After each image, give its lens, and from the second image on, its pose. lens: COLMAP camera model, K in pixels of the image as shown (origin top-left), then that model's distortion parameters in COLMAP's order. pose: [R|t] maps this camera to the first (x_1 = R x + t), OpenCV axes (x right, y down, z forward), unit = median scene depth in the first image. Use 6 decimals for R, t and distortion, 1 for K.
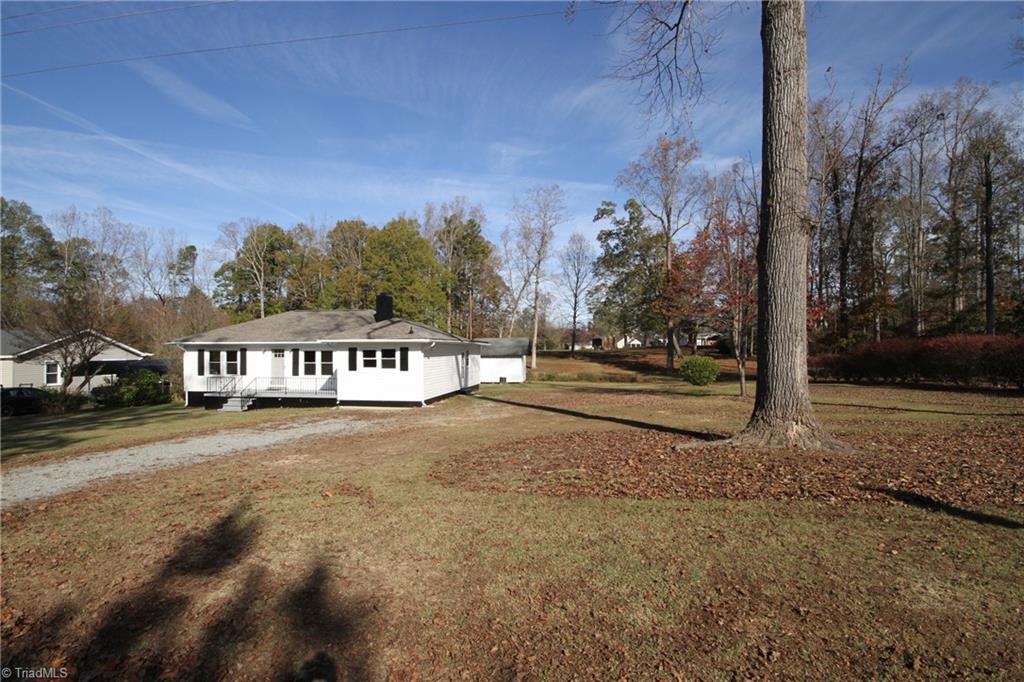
lens RADIAL K [[487.0, 0, 514.5], [0, 487.0, 346.2], [0, 0, 1]] dist [0.014182, -0.000202]
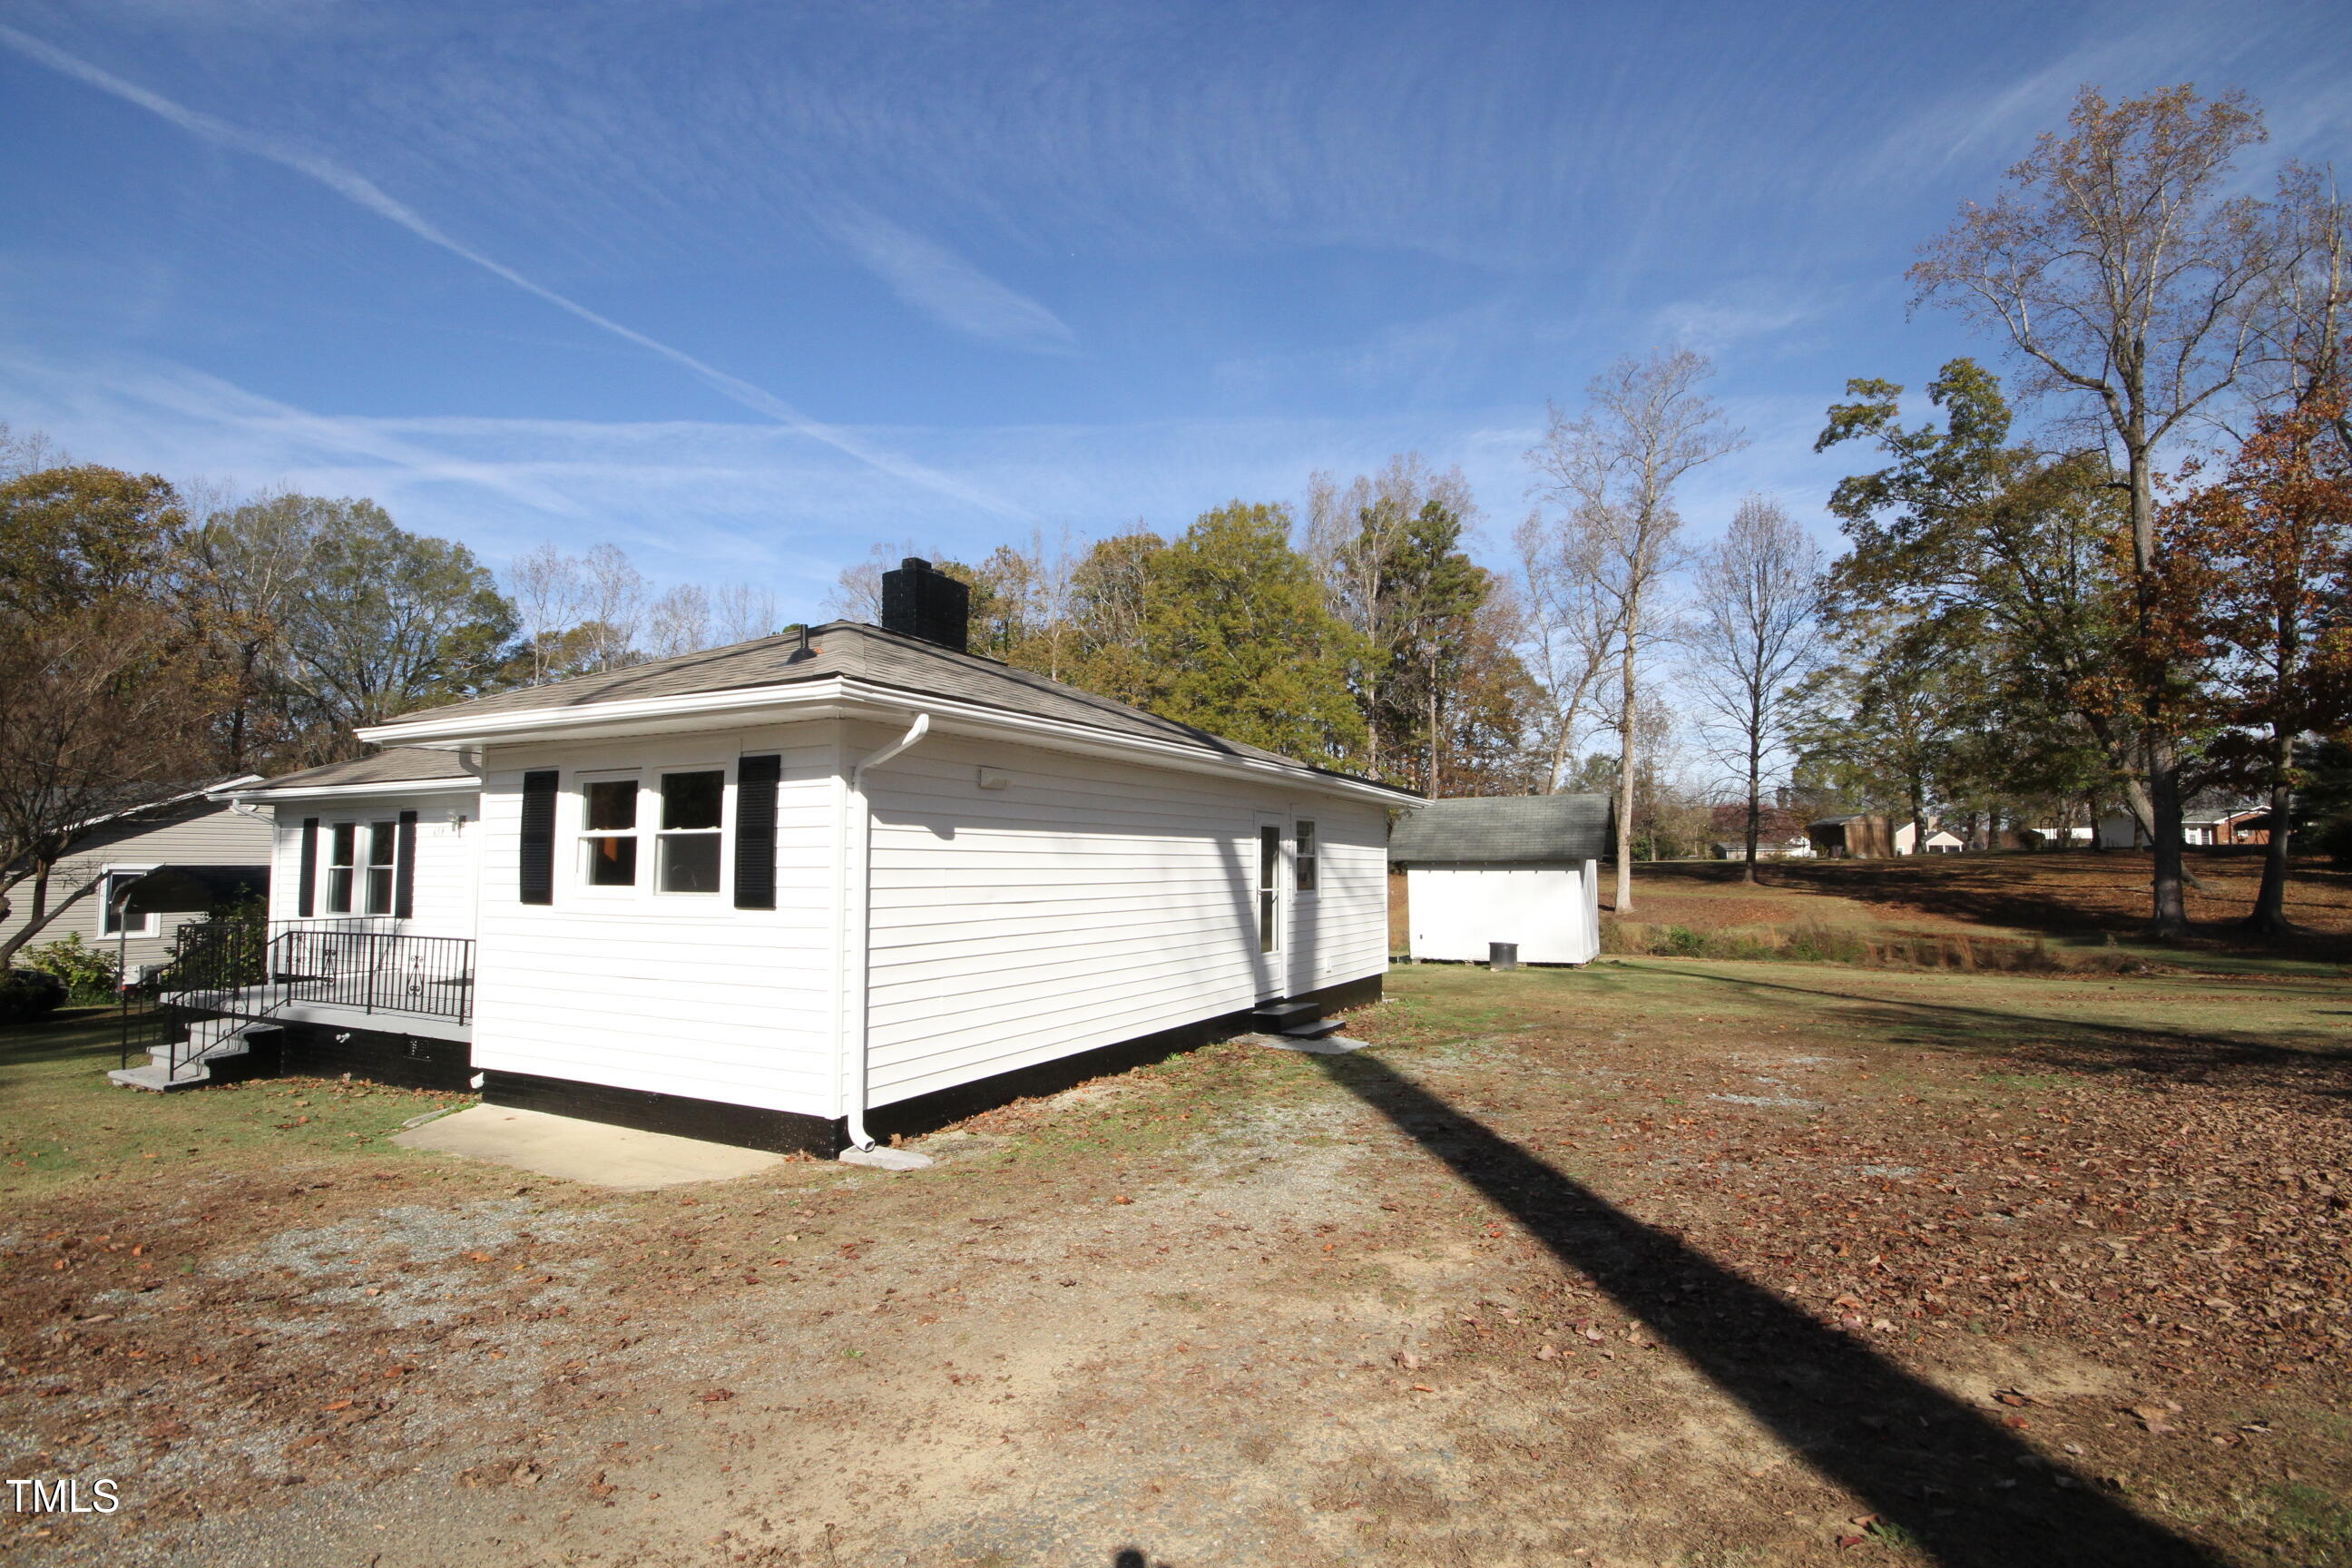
lens RADIAL K [[1118.6, 0, 1181.7], [0, 1118.6, 796.0], [0, 0, 1]] dist [0.014182, -0.000202]
pose [[0.945734, -0.018172, -0.324432, 0.004345], [0.000302, 0.998484, -0.055047, 0.009090], [0.324941, 0.051961, 0.944306, 0.187102]]
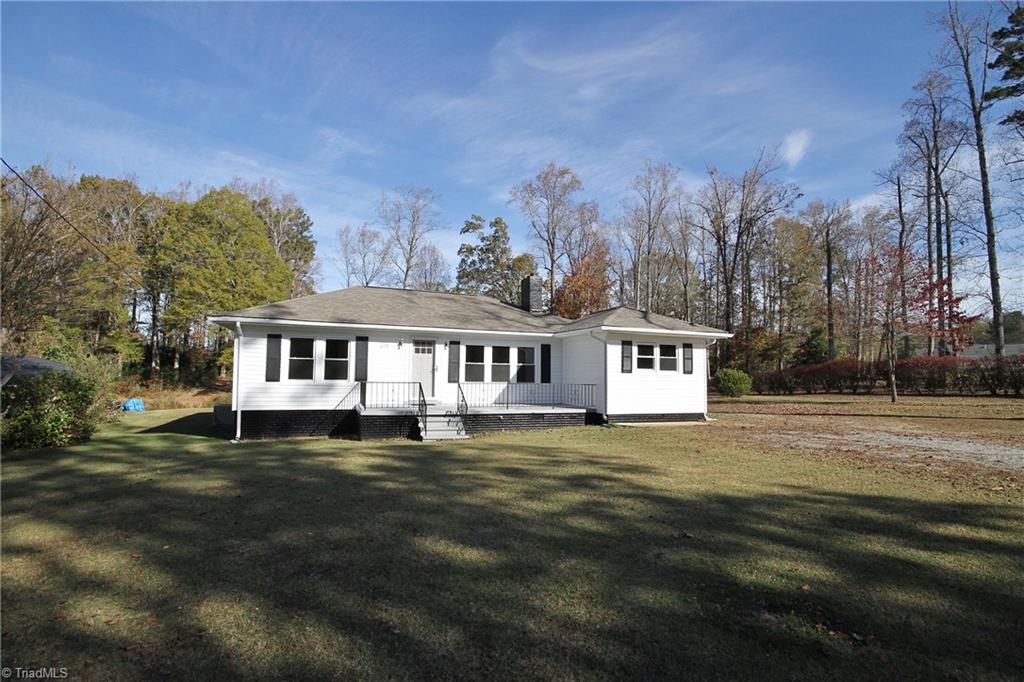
lens RADIAL K [[489.6, 0, 516.1], [0, 489.6, 339.8], [0, 0, 1]] dist [-0.004308, -0.000872]
pose [[0.860197, 0.051622, 0.507342, -0.224634], [-0.021366, 0.997638, -0.065283, 0.013920], [-0.509513, 0.045317, 0.859269, 0.125875]]
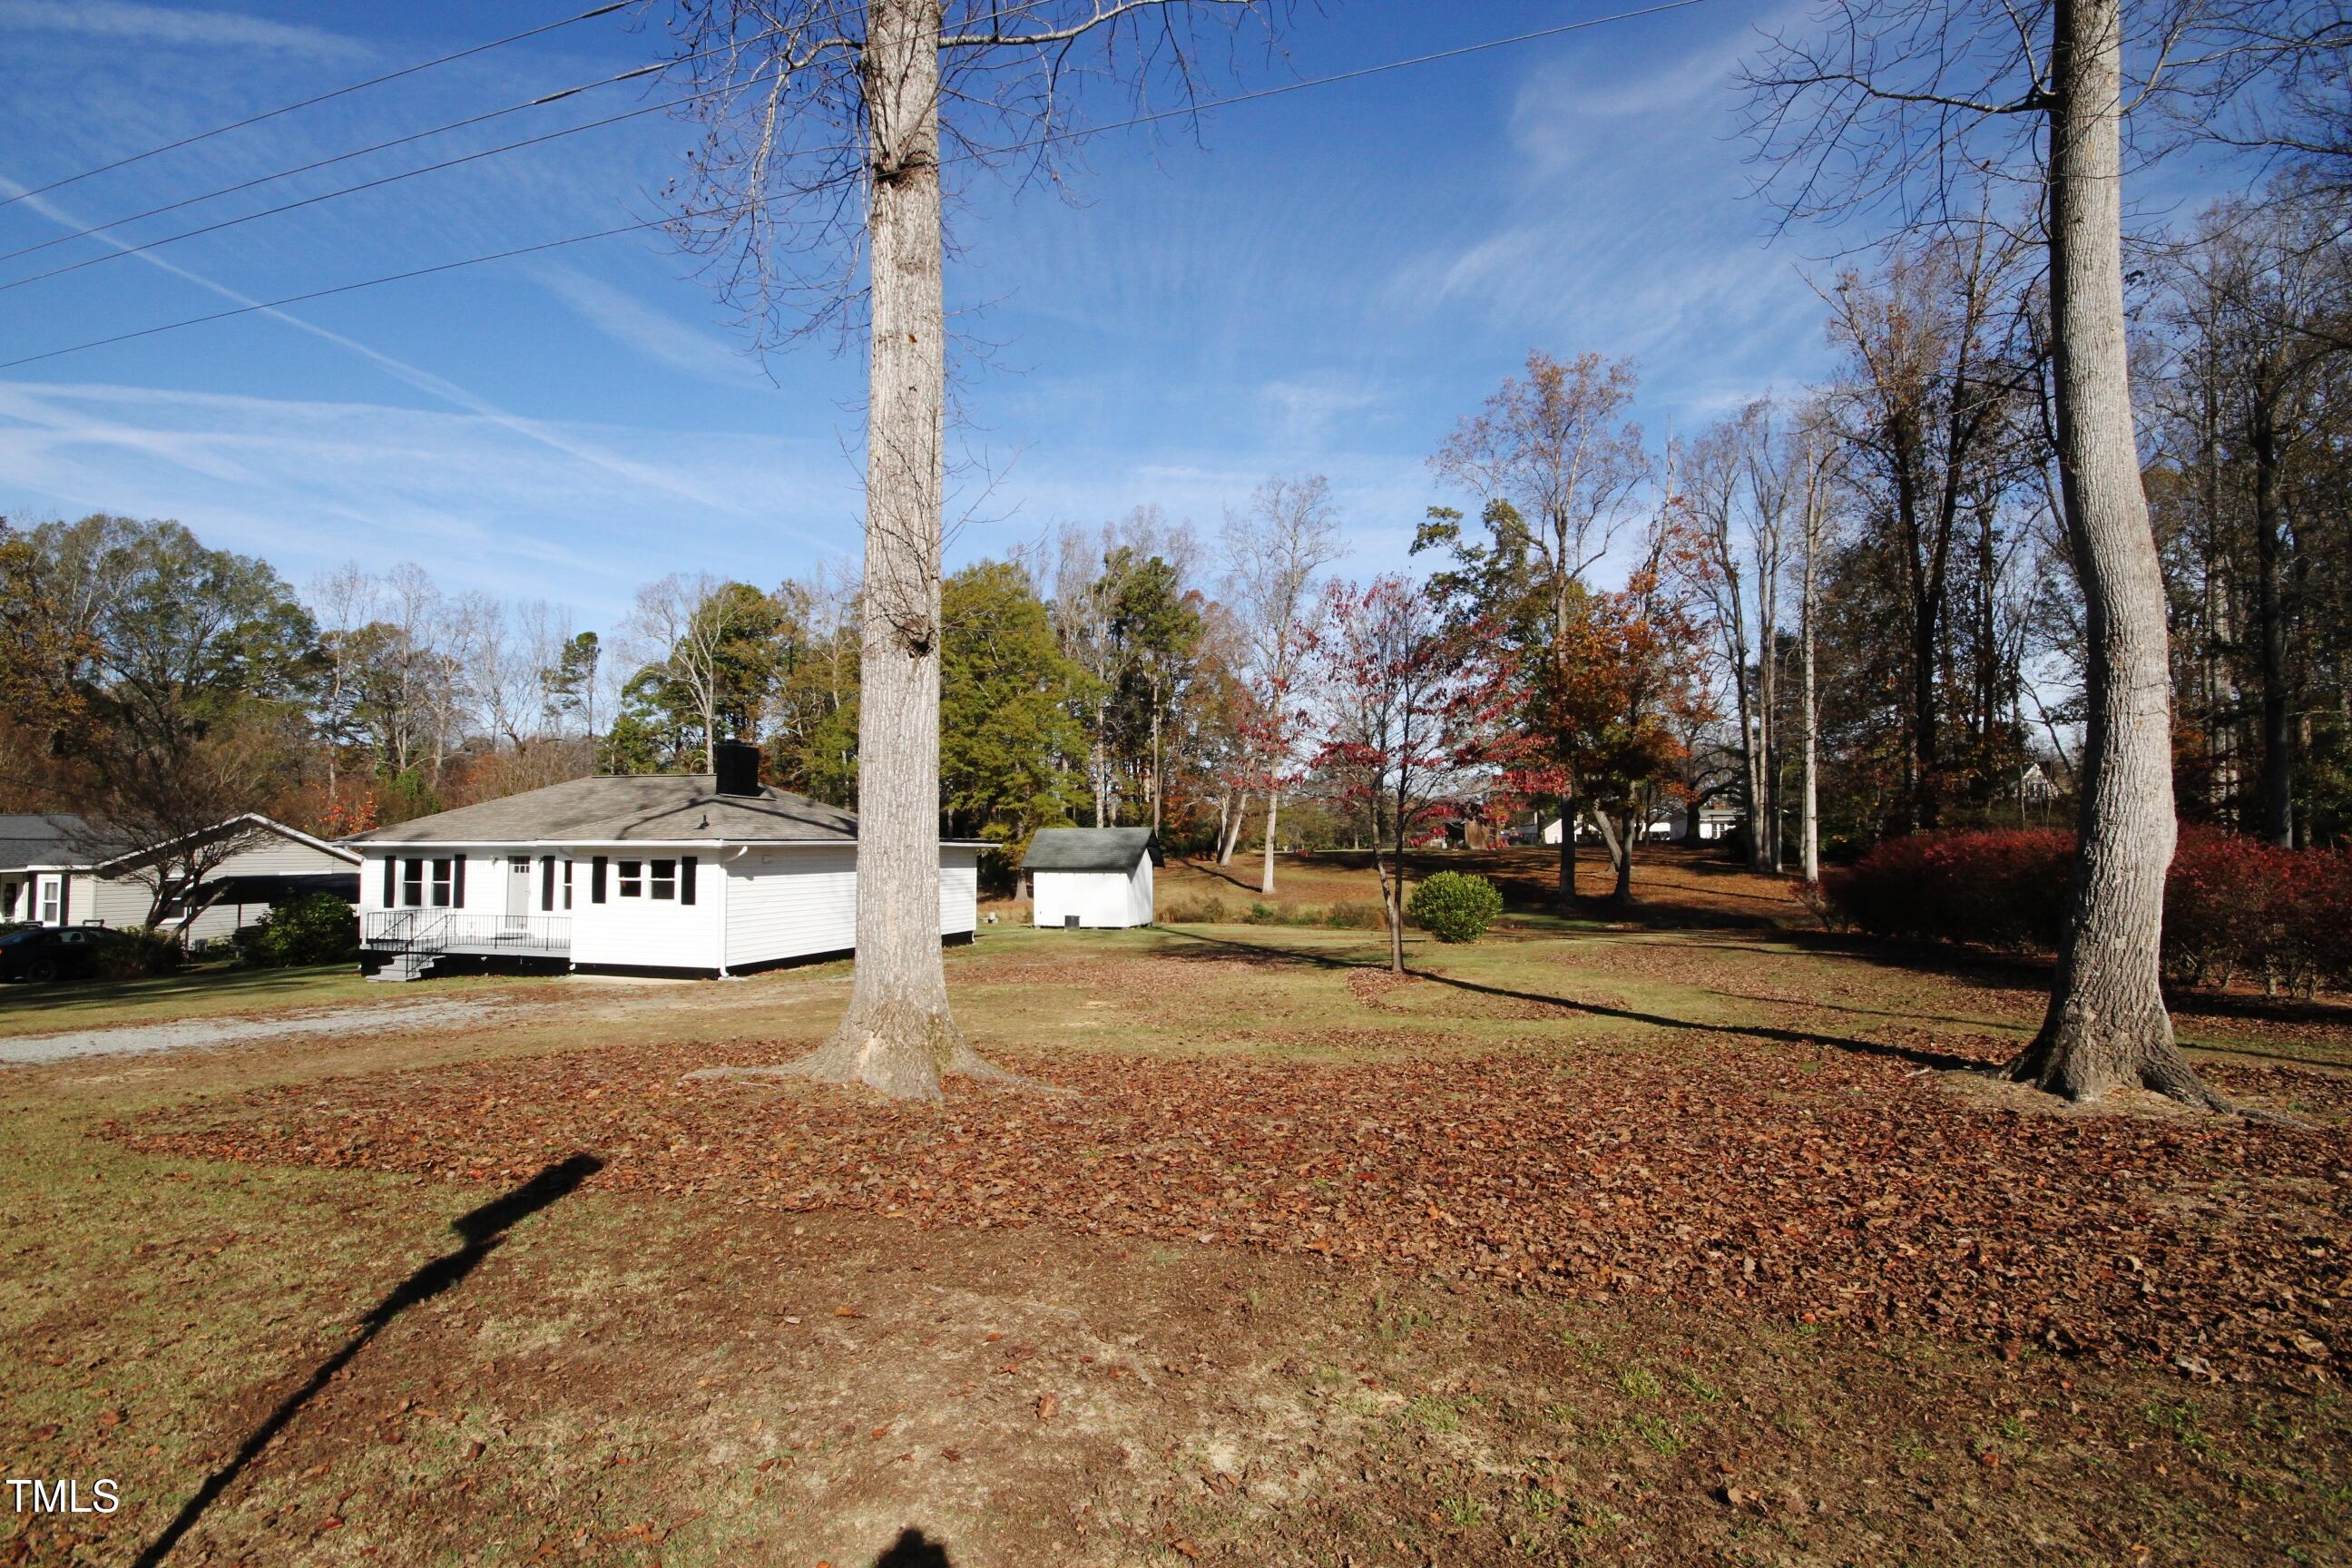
lens RADIAL K [[1118.6, 0, 1181.7], [0, 1118.6, 796.0], [0, 0, 1]] dist [0.014182, -0.000202]
pose [[0.988088, -0.003454, -0.153854, 0.114538], [-0.001974, 0.999381, -0.035114, -0.005278], [0.153880, 0.034999, 0.987469, -0.009090]]
